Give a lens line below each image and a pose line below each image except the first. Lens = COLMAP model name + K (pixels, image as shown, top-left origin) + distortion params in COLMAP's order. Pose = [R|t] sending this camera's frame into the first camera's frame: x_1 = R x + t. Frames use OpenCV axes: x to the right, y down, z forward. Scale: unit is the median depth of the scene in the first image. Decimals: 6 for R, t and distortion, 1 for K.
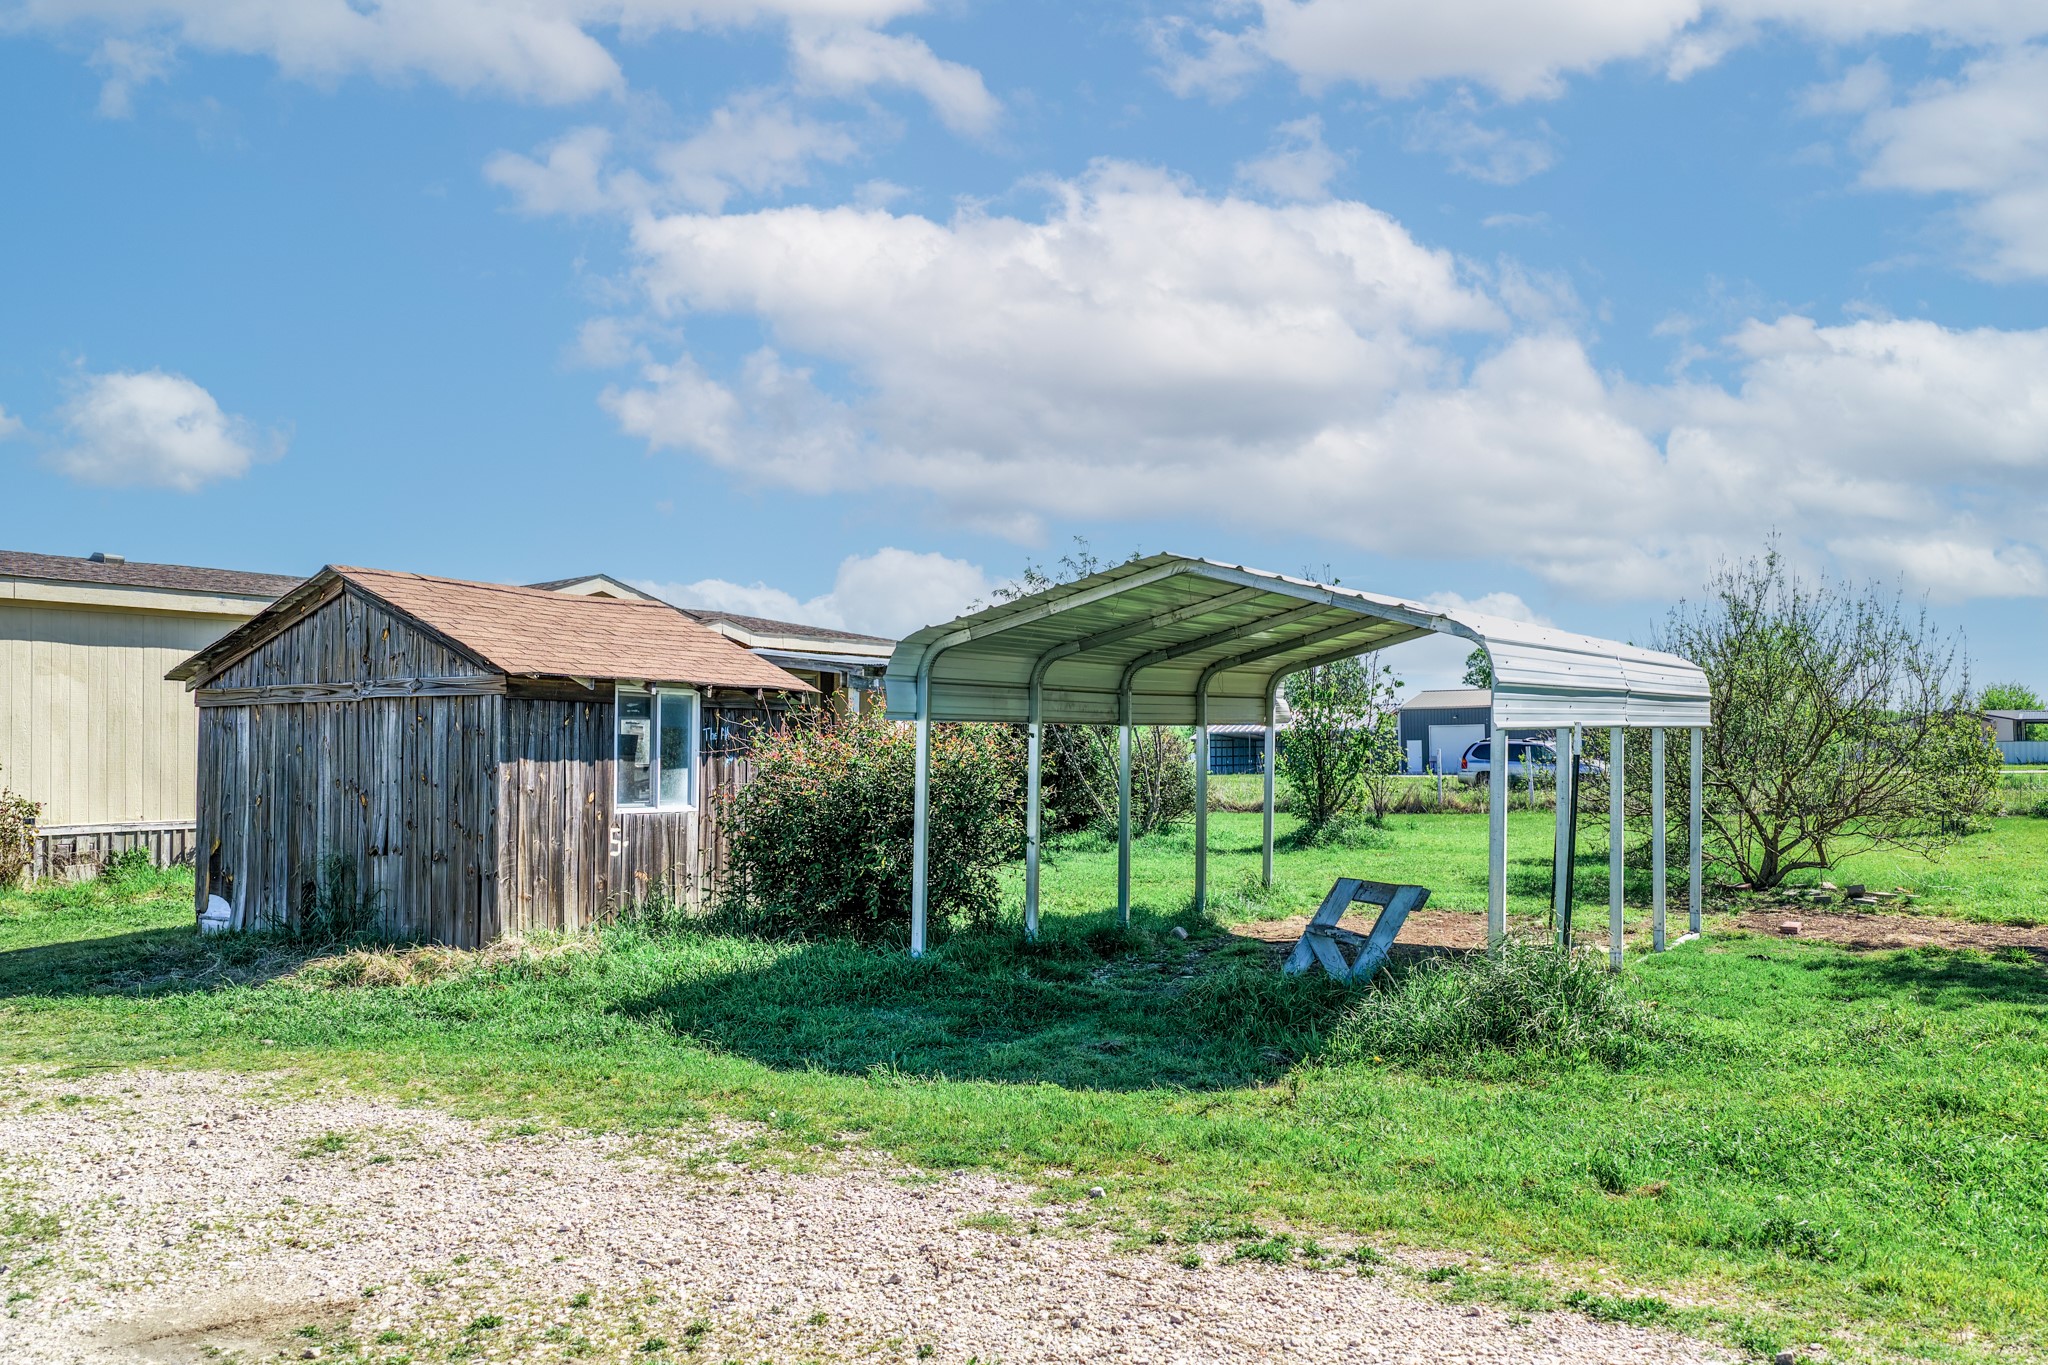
lens RADIAL K [[1745.1, 0, 1036.6], [0, 1745.1, 666.1], [0, 0, 1]] dist [-0.006757, 0.023159]
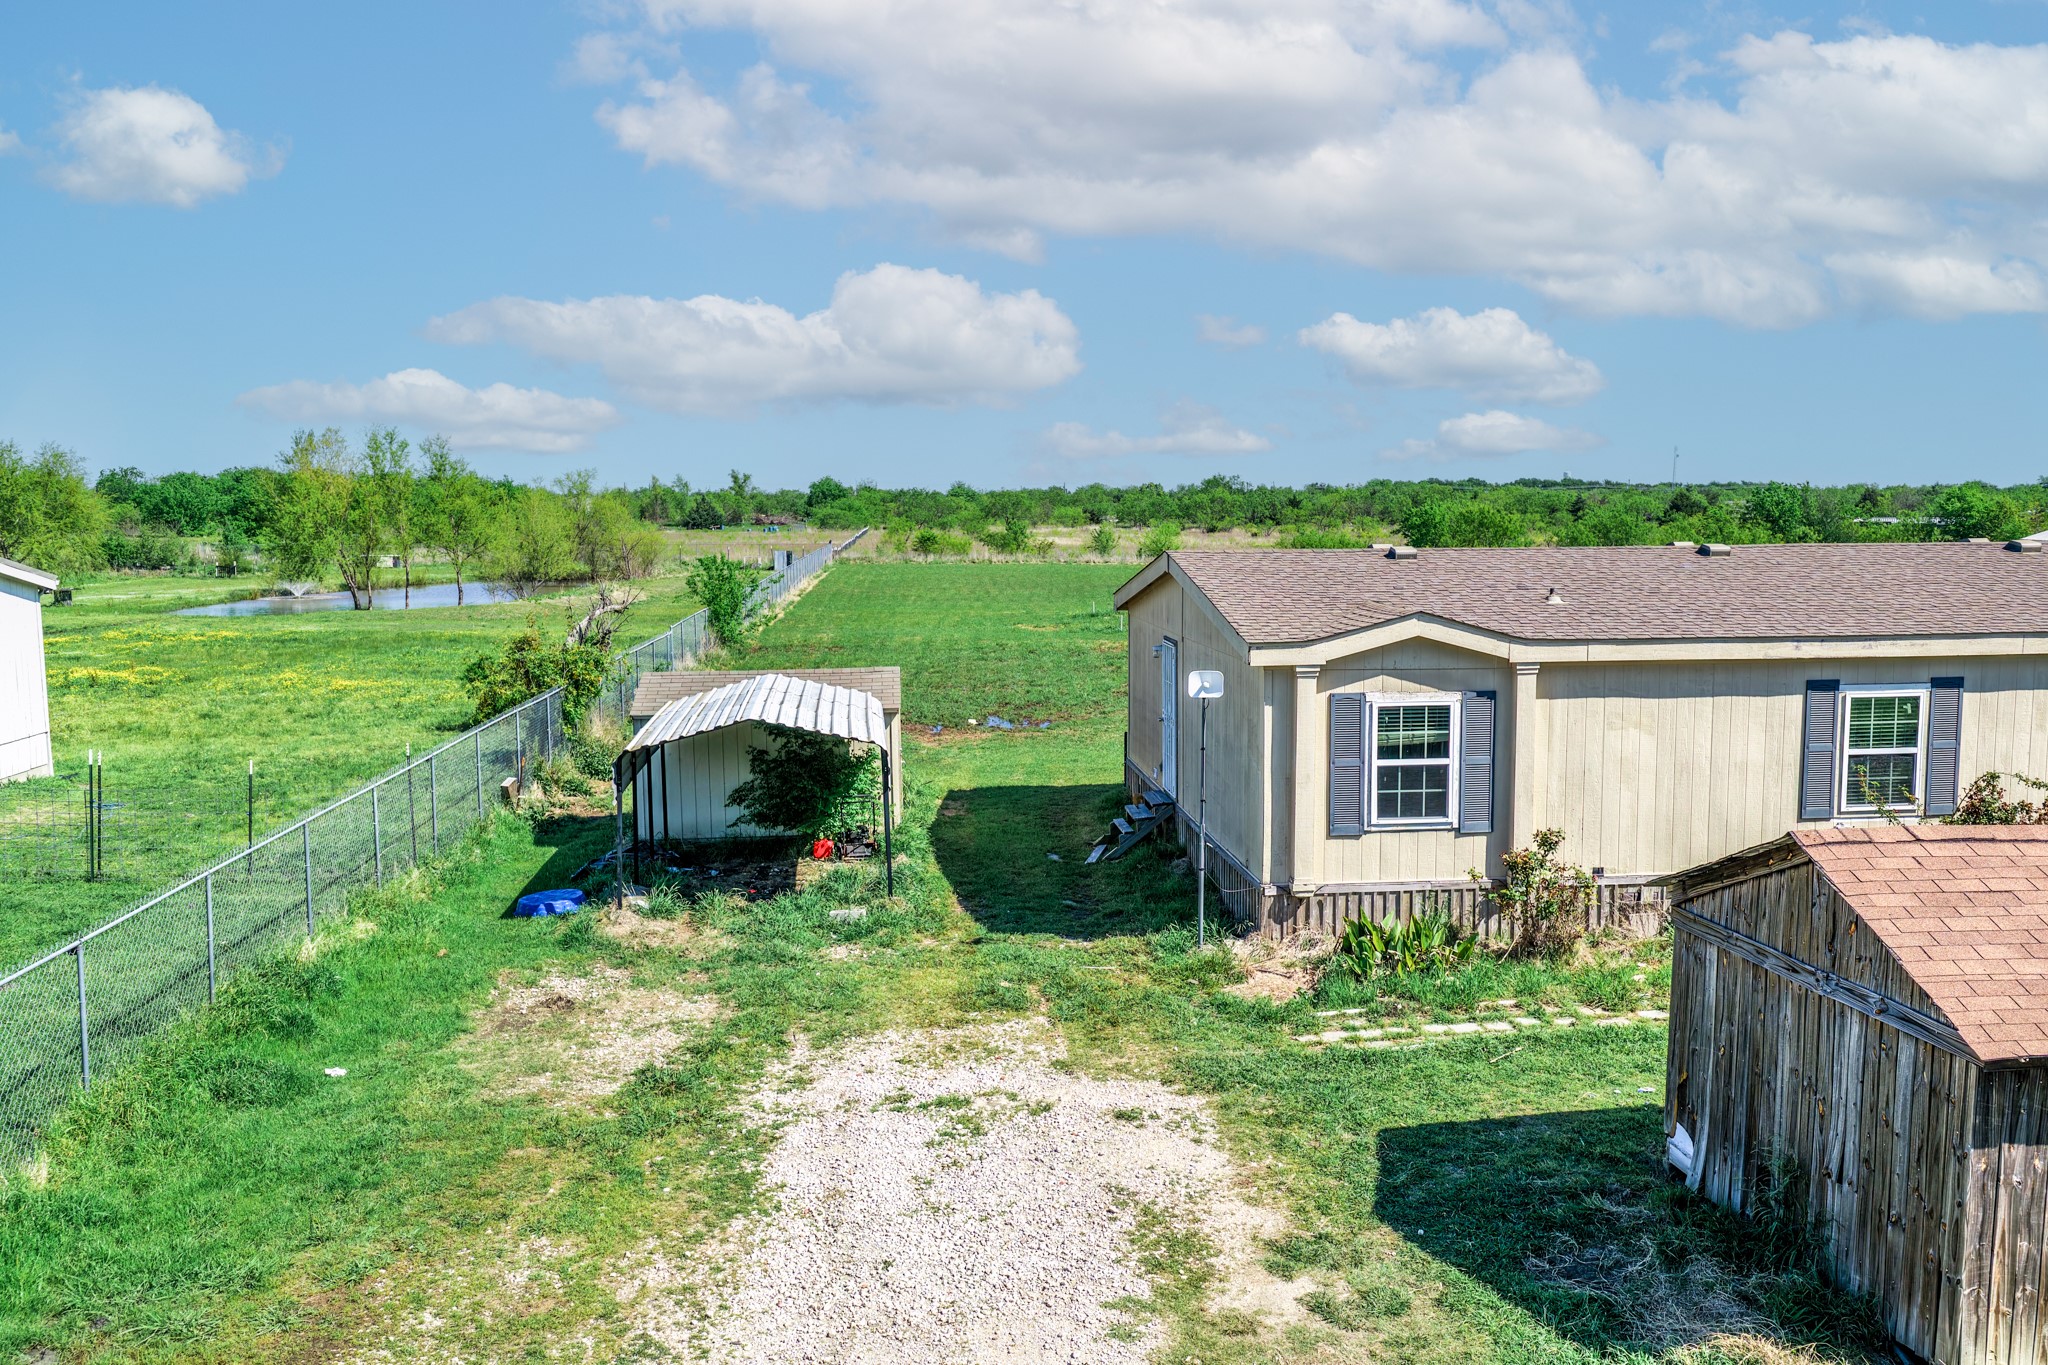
lens RADIAL K [[1701.7, 0, 1036.5], [0, 1701.7, 692.3], [0, 0, 1]] dist [-0.011816, 0.026862]
pose [[0.593713, 0.101624, -0.798234, 0.031666], [0.033599, 0.987997, 0.150773, -0.259071], [0.803975, -0.116336, 0.583172, 0.219981]]
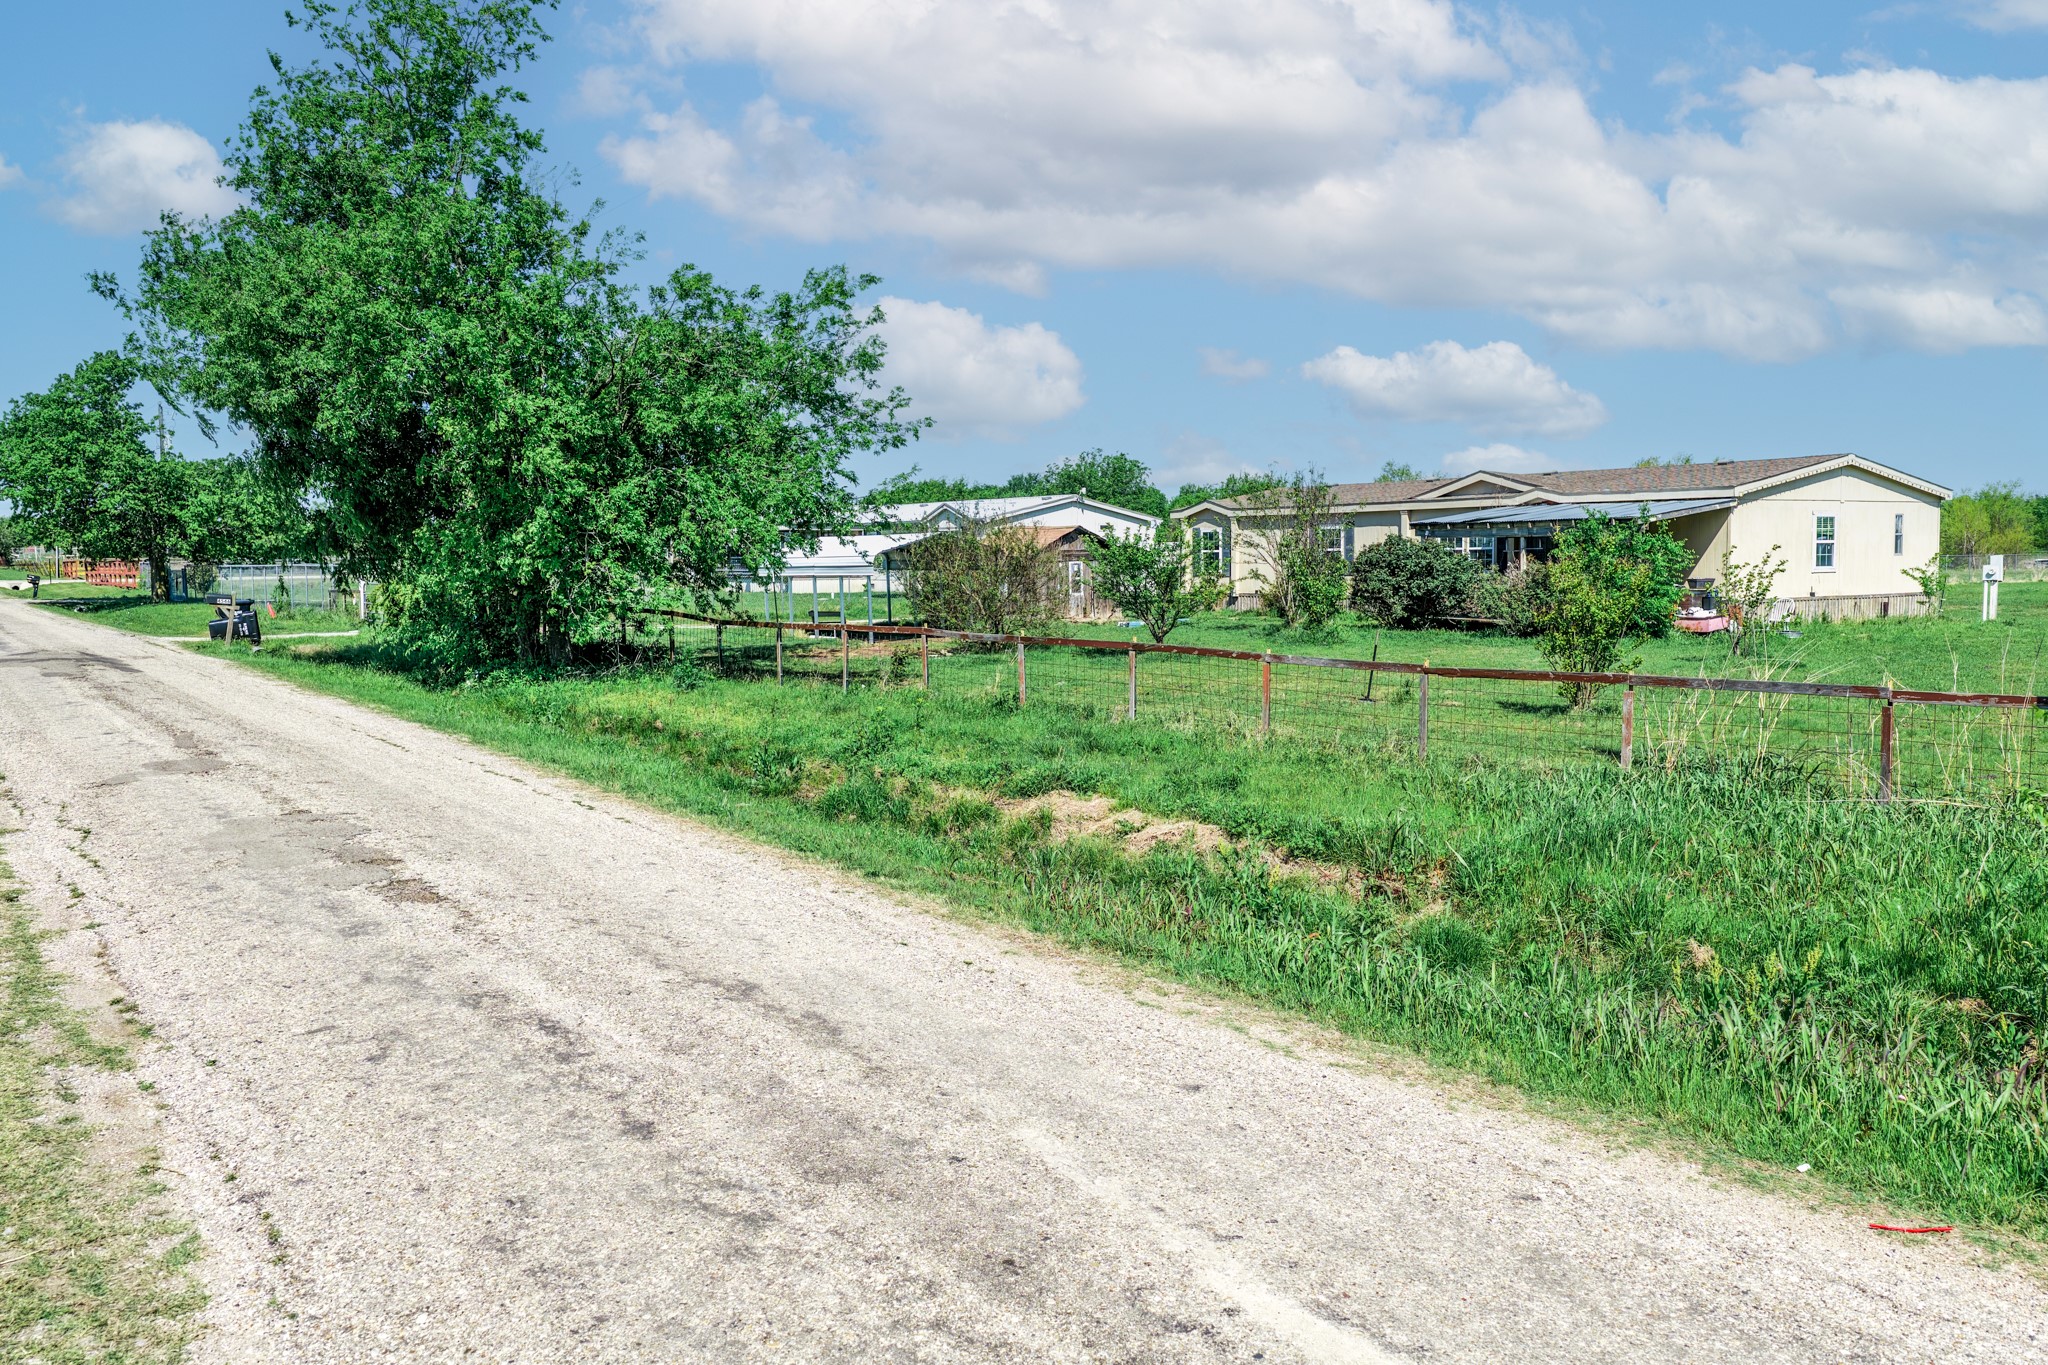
lens RADIAL K [[1711.0, 0, 1039.2], [0, 1711.0, 685.0], [0, 0, 1]] dist [-0.017308, 0.040132]
pose [[-0.411836, 0.096933, -0.906088, 3.140226], [0.064066, 0.994946, 0.077320, -0.000169], [0.909003, -0.026206, -0.415965, 2.673728]]
